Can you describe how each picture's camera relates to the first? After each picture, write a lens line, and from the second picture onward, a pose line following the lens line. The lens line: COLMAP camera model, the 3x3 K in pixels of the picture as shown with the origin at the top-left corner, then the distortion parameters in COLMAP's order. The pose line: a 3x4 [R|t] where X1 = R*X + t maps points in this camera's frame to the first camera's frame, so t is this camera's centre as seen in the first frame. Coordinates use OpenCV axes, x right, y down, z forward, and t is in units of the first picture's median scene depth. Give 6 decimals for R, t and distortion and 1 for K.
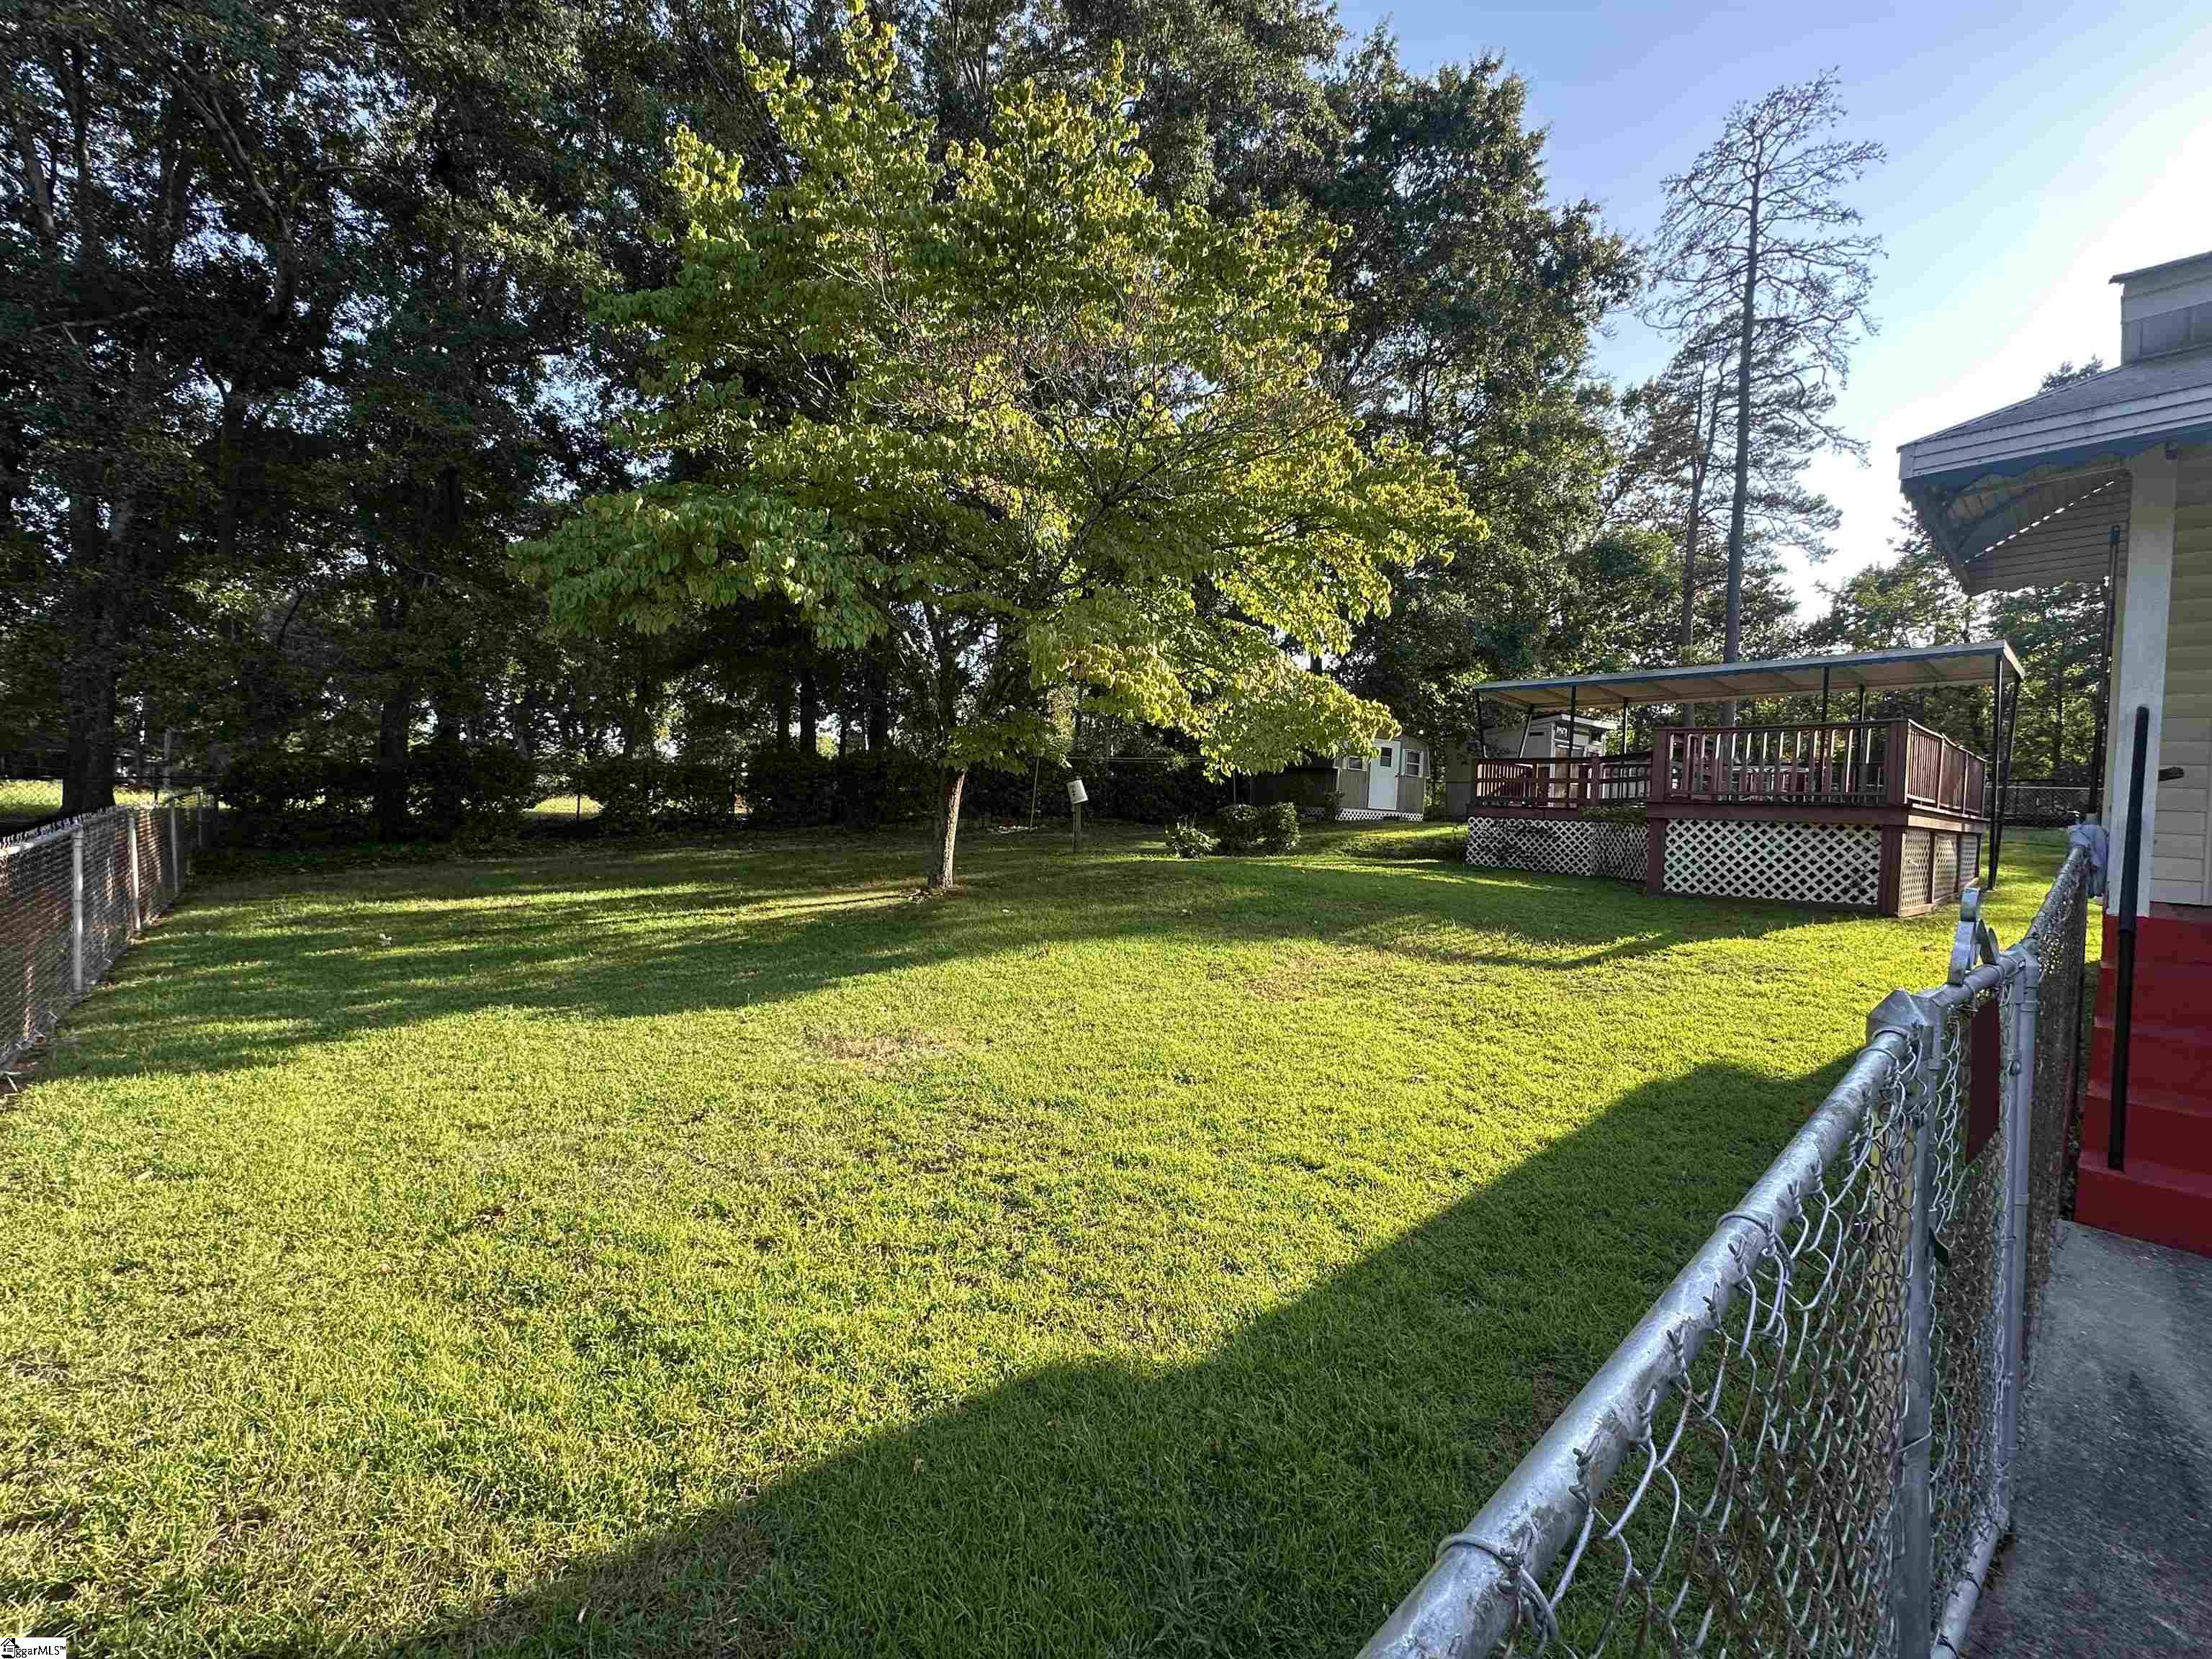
lens RADIAL K [[916.3, 0, 1106.6], [0, 916.3, 827.0], [0, 0, 1]] dist [-0.002237, 0.000672]
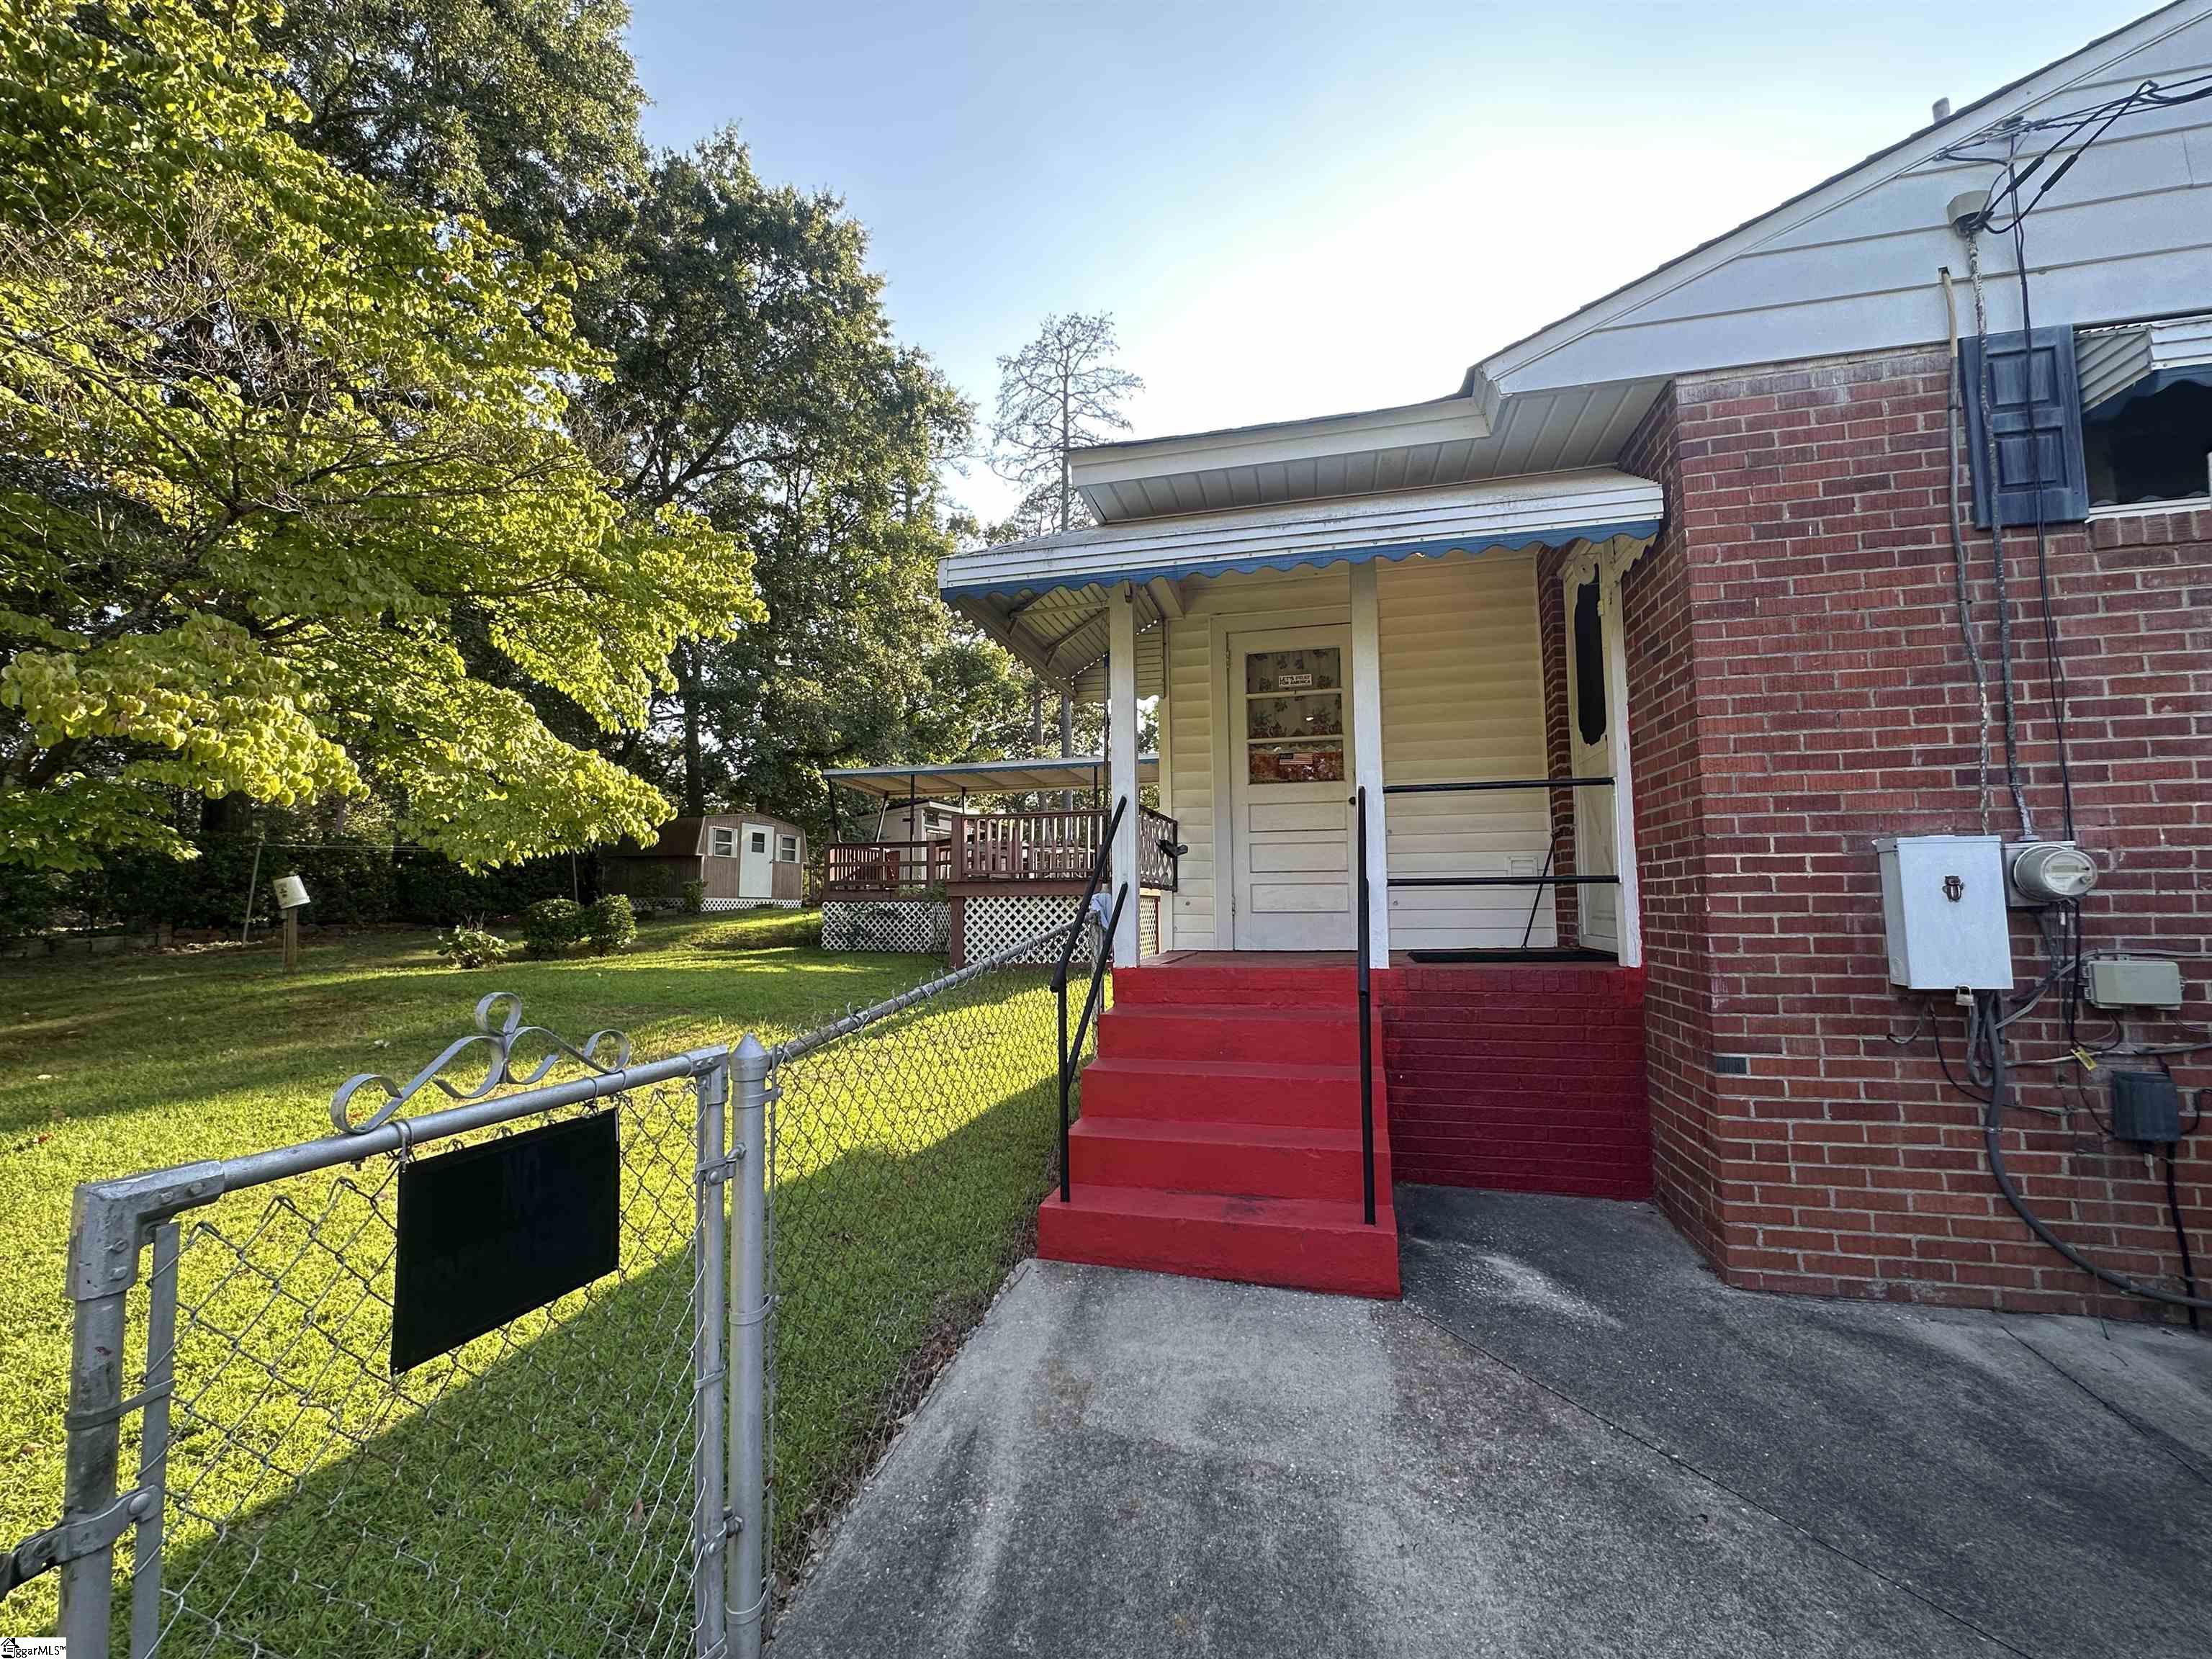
lens RADIAL K [[916.3, 0, 1106.6], [0, 916.3, 827.0], [0, 0, 1]] dist [-0.002237, 0.000672]
pose [[0.824383, 0.001439, 0.566030, 0.111802], [0.051531, 0.995653, -0.077583, 0.001357], [-0.563682, 0.093126, 0.820726, 0.000677]]
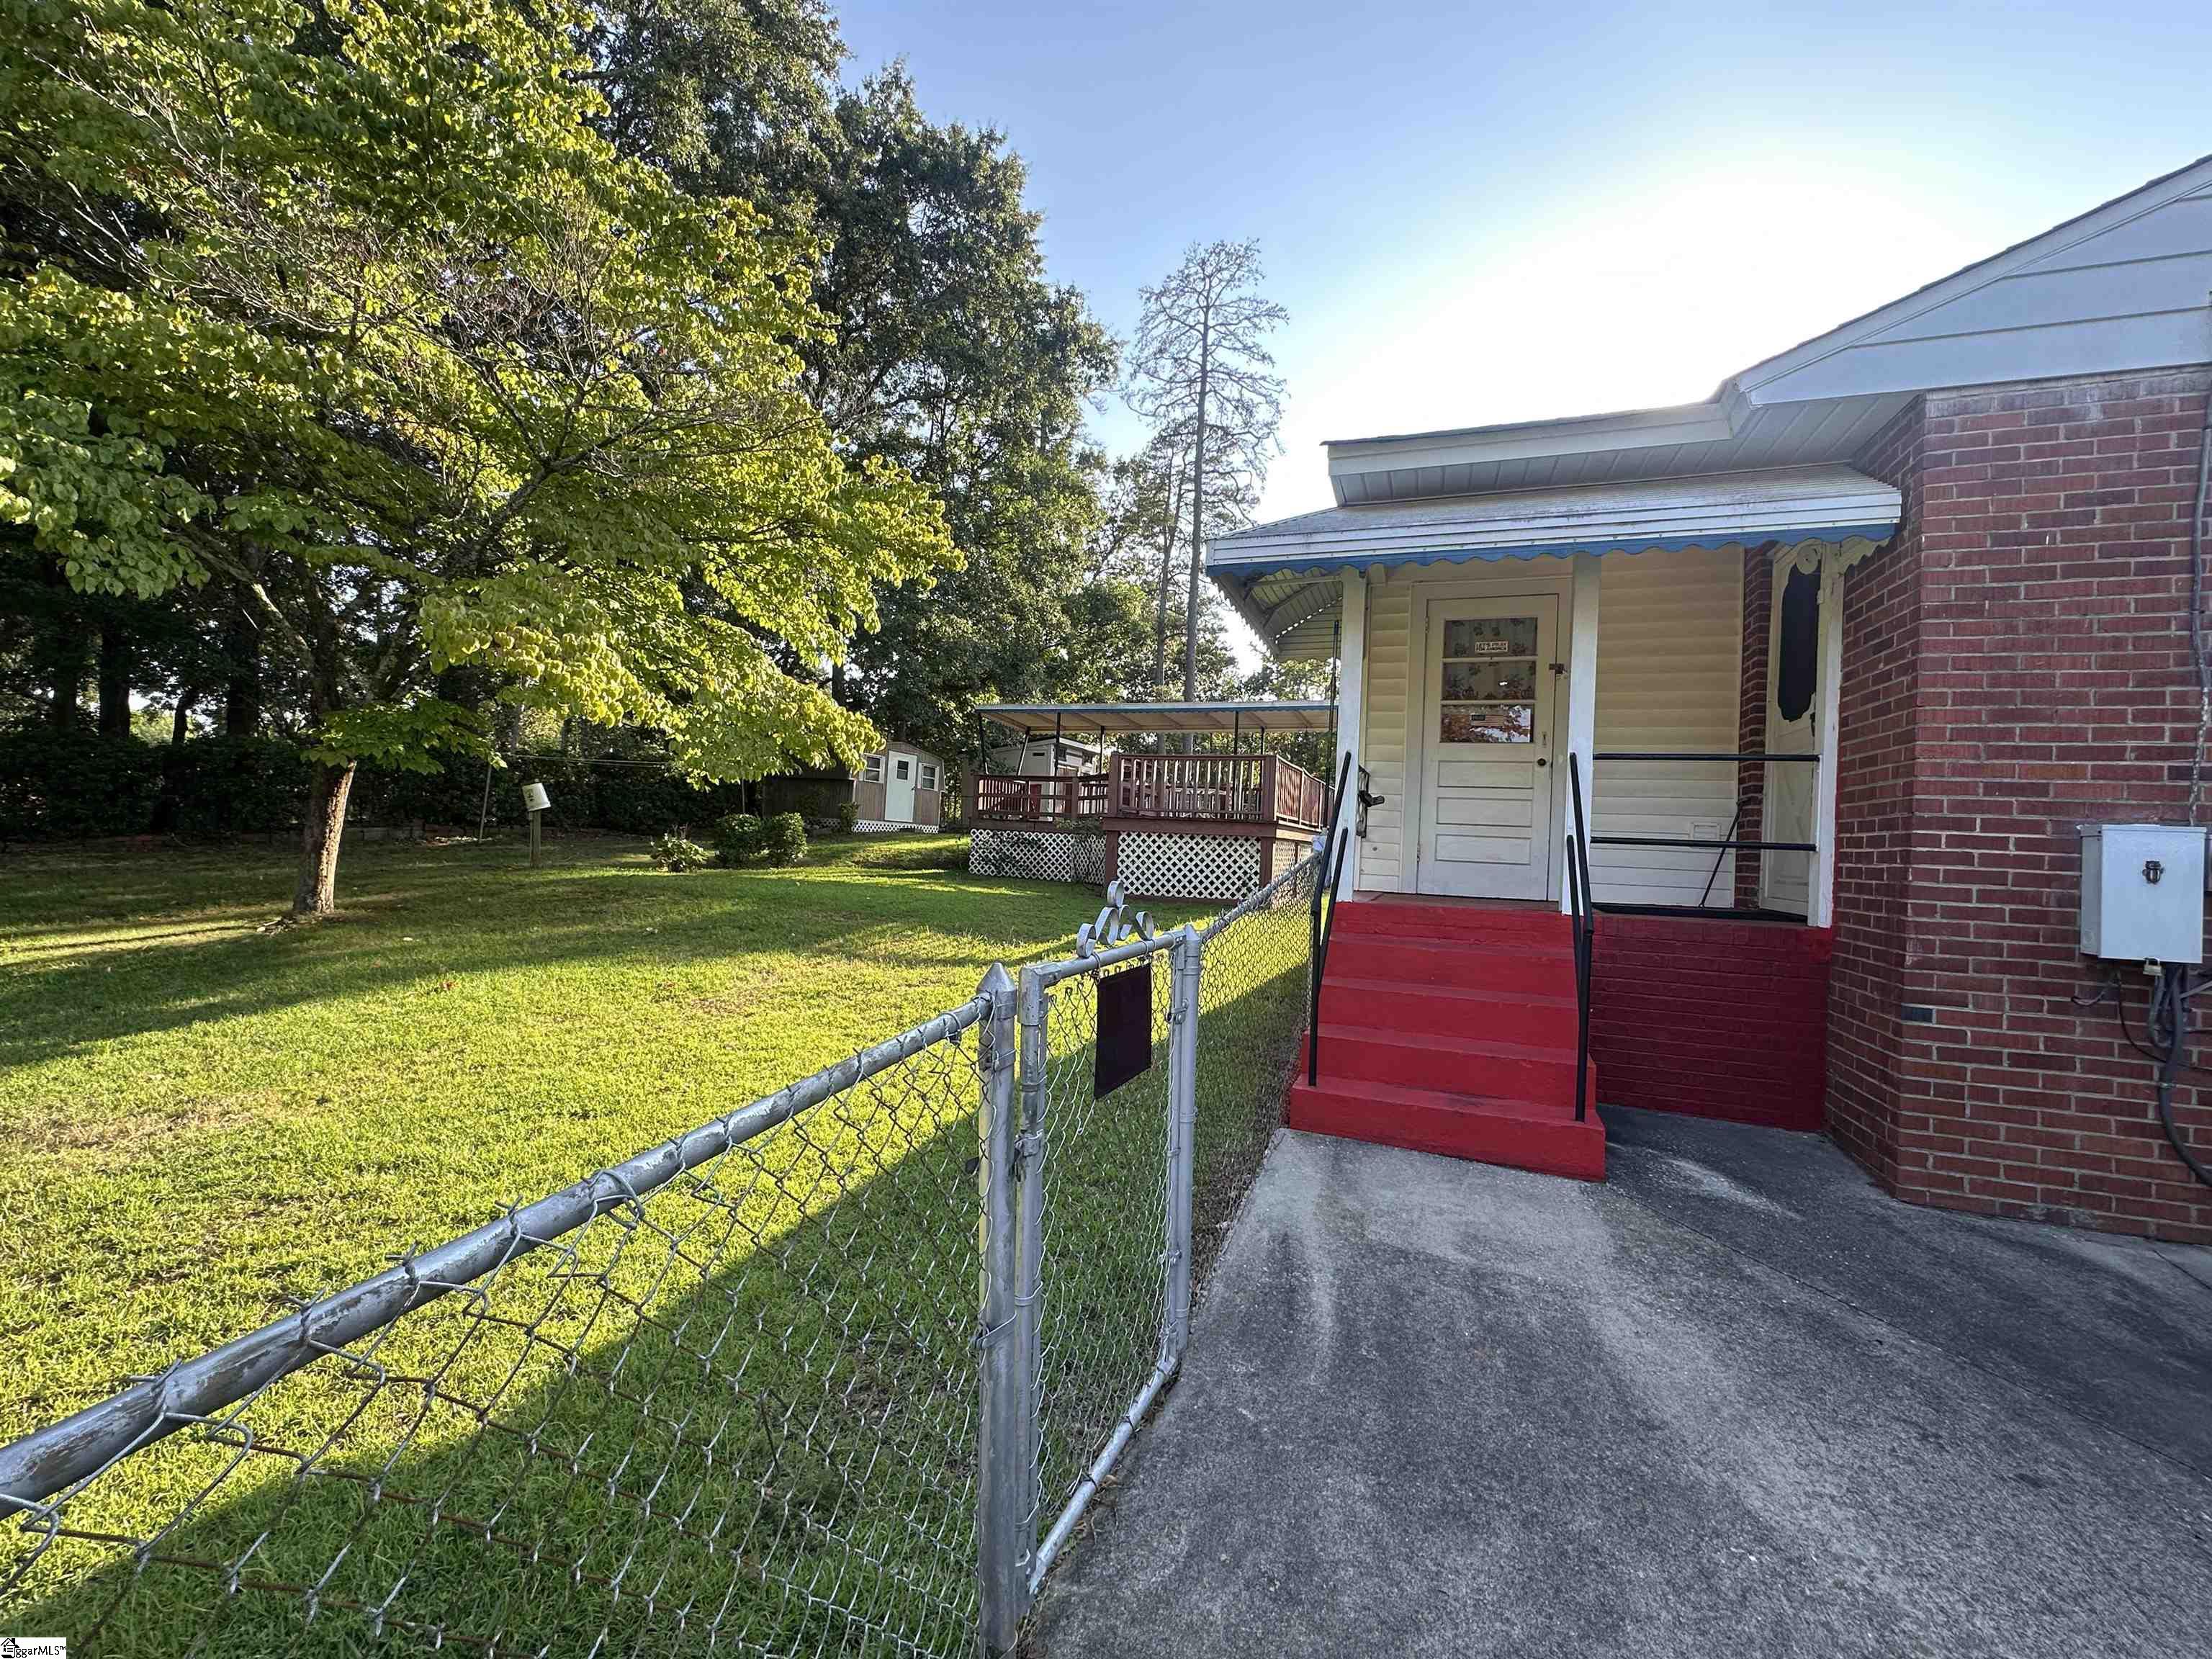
lens RADIAL K [[916.3, 0, 1106.6], [0, 916.3, 827.0], [0, 0, 1]] dist [-0.002237, 0.000672]
pose [[0.880645, 0.007377, 0.473720, 0.038721], [-0.001125, 0.999909, -0.013480, 0.000988], [-0.473776, 0.011338, 0.880572, -0.015784]]
